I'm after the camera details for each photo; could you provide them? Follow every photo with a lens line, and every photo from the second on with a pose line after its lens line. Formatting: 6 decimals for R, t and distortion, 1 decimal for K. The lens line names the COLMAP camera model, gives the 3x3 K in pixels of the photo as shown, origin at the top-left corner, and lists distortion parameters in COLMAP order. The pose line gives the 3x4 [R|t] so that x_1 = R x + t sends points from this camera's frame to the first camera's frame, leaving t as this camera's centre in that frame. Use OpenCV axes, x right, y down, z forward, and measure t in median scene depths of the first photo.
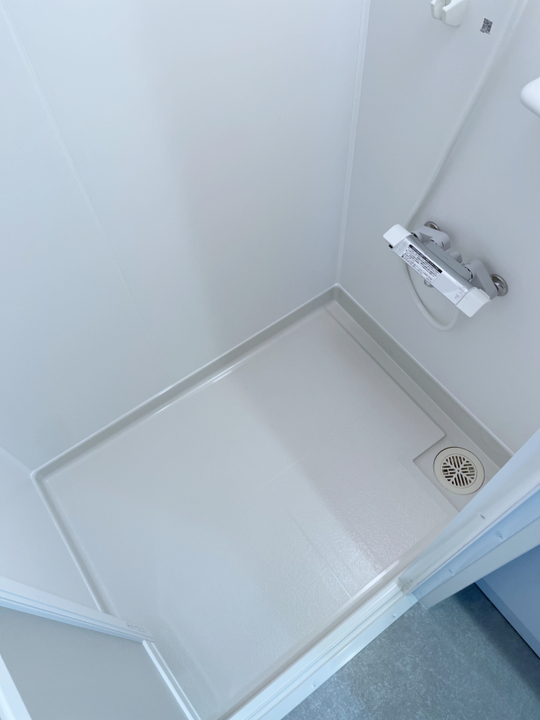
lens RADIAL K [[544.3, 0, 270.0], [0, 544.3, 360.0], [0, 0, 1]] dist [0.008254, -0.000237]
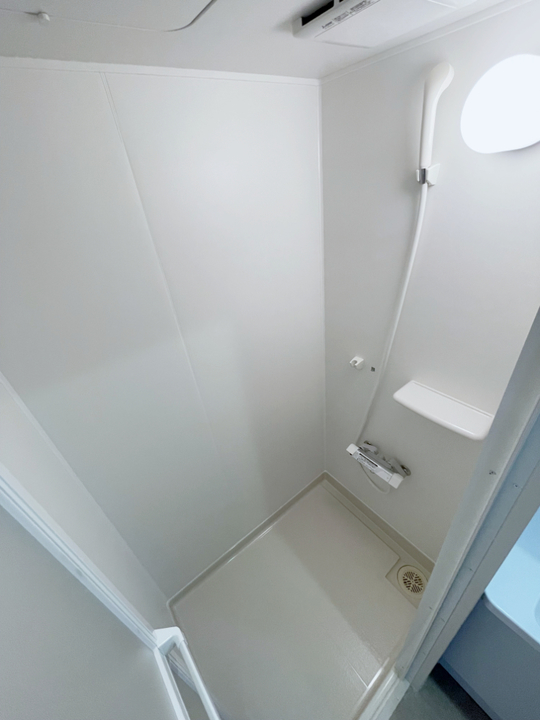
lens RADIAL K [[294.1, 0, 272.3], [0, 294.1, 358.4], [0, 0, 1]] dist [-0.002292, -0.000297]
pose [[0.997277, -0.073553, 0.005243, -0.063878], [0.067644, 0.884216, -0.462154, -0.028444], [0.029357, 0.461250, 0.886784, -0.205833]]
